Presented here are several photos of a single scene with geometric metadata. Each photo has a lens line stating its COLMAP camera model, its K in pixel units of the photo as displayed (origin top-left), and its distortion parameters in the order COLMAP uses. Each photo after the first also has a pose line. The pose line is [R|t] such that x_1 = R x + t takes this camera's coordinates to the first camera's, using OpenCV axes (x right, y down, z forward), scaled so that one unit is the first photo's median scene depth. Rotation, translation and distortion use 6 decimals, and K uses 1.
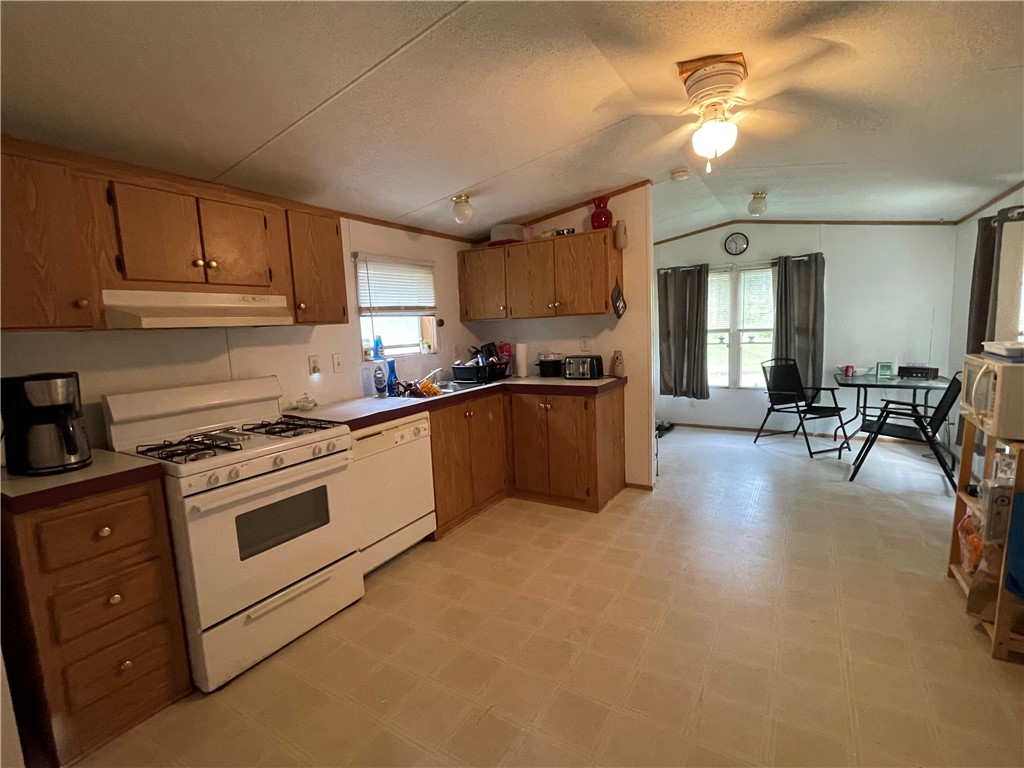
lens RADIAL K [[472.2, 0, 508.9], [0, 472.2, 384.6], [0, 0, 1]] dist [0.003346, -0.000420]
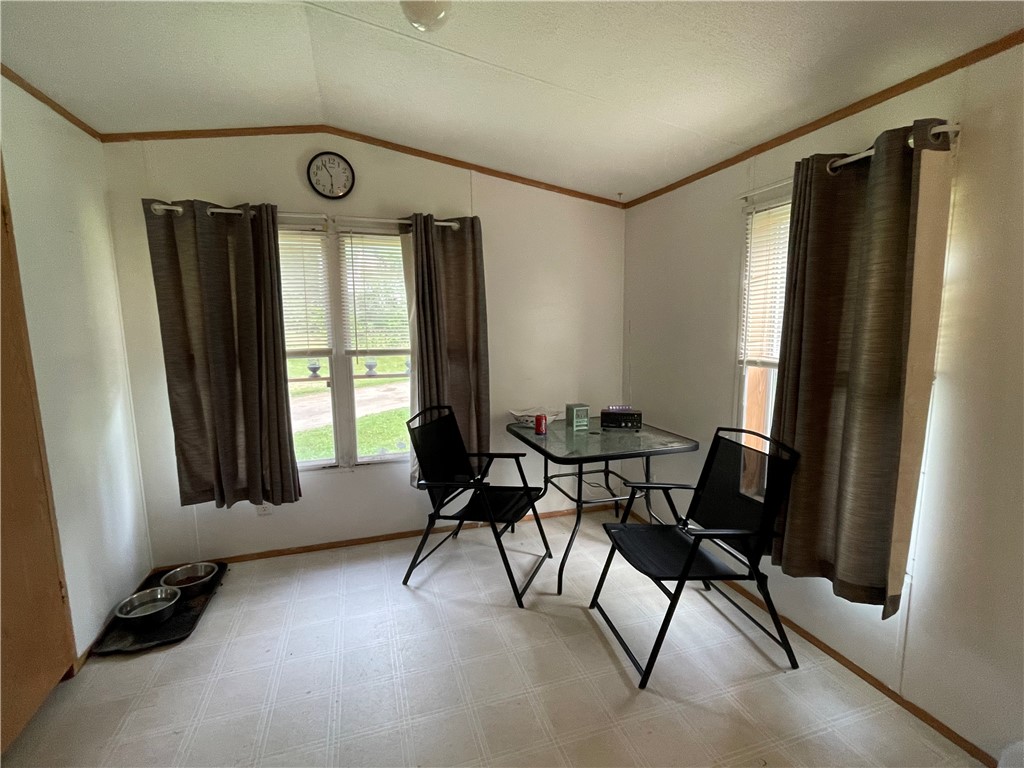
lens RADIAL K [[472.2, 0, 510.2], [0, 472.2, 387.6], [0, 0, 1]] dist [0.003346, -0.000420]
pose [[0.647402, -0.062863, 0.759552, 0.228575], [0.076527, 0.996918, 0.017280, -0.078537], [-0.758297, 0.046939, 0.650217, 0.582916]]
